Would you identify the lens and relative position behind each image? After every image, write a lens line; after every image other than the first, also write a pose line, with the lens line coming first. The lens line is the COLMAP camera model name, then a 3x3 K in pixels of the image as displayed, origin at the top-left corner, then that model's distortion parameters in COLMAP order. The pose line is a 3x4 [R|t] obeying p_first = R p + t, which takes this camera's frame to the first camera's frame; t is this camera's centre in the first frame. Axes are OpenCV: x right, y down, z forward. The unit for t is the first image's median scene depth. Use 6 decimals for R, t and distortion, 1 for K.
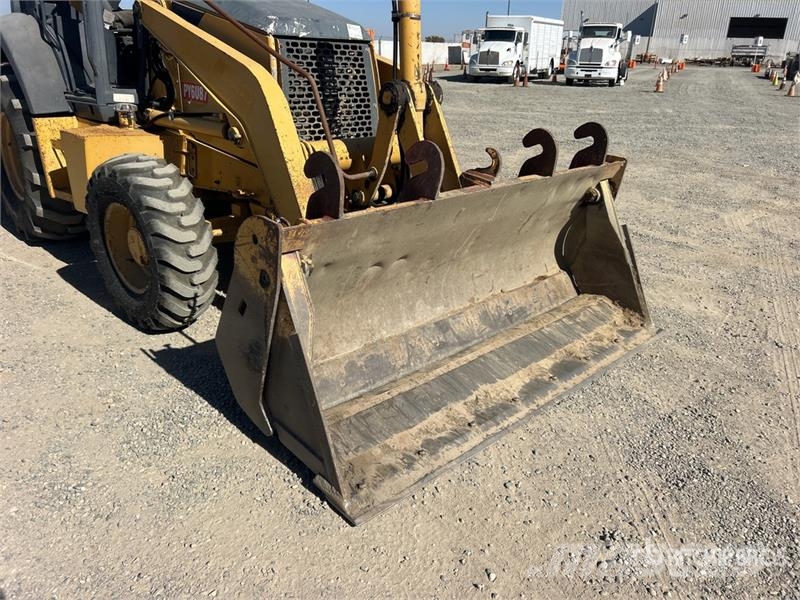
lens RADIAL K [[605.1, 0, 394.0], [0, 605.1, 301.7], [0, 0, 1]] dist [0.052543, -0.059549]
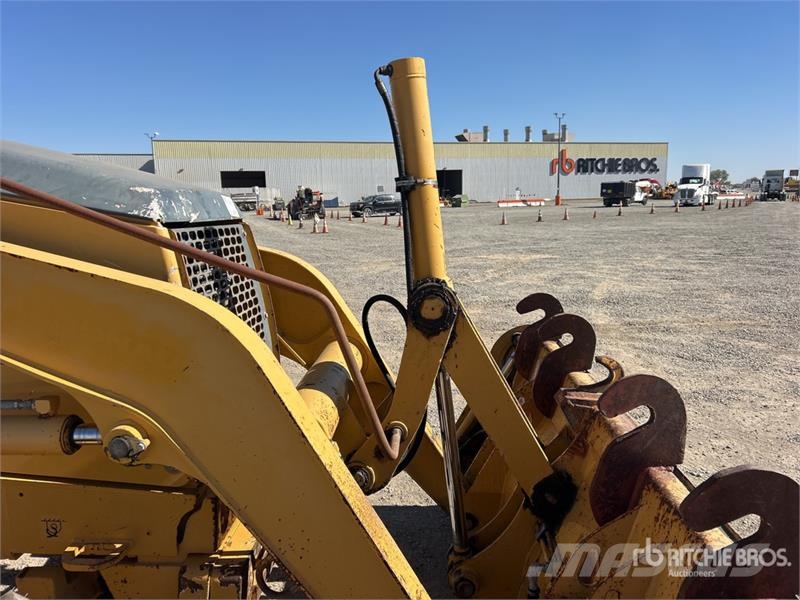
lens RADIAL K [[605.1, 0, 400.9], [0, 605.1, 306.4], [0, 0, 1]] dist [0.052543, -0.059549]
pose [[0.722954, -0.159046, 0.672340, -0.318282], [0.300403, 0.948703, -0.098597, -0.211535], [-0.622169, 0.273254, 0.733647, 0.425922]]
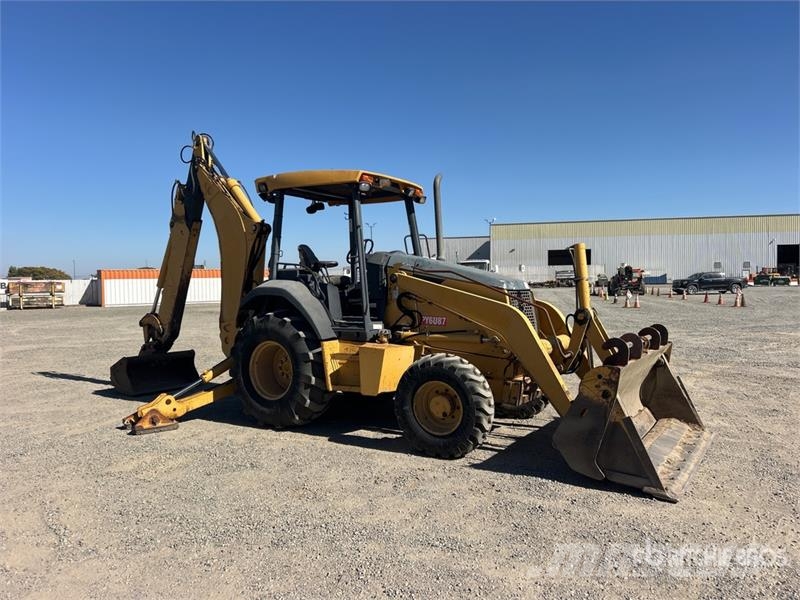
lens RADIAL K [[605.1, 0, 397.5], [0, 605.1, 303.4], [0, 0, 1]] dist [0.052543, -0.059549]
pose [[0.971771, -0.044685, 0.231655, -0.779182], [0.122314, 0.935055, -0.332732, 0.160526], [-0.201742, 0.351674, 0.914125, -0.534378]]
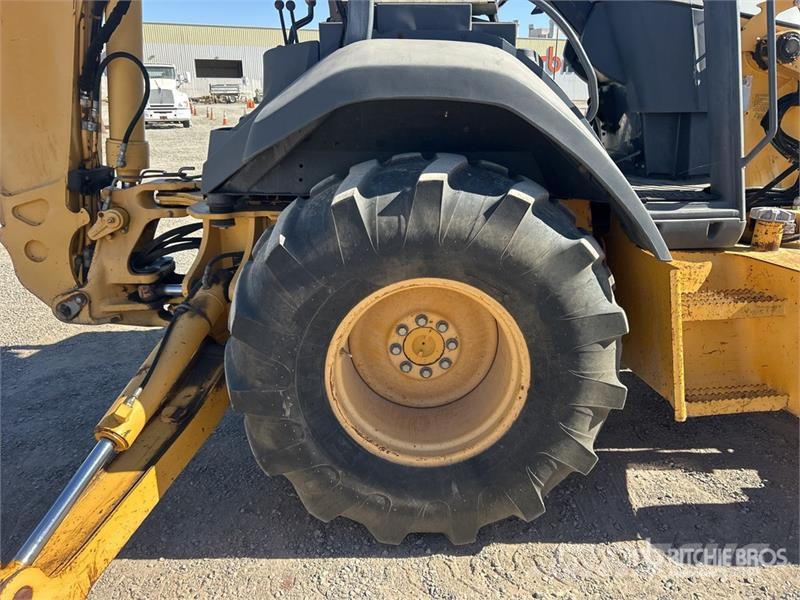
lens RADIAL K [[605.1, 0, 395.3], [0, 605.1, 299.0], [0, 0, 1]] dist [0.052543, -0.059549]
pose [[0.688019, -0.249208, 0.681561, -1.095072], [0.288981, 0.955595, 0.057687, -0.401635], [-0.665673, 0.157268, 0.729484, 0.892436]]
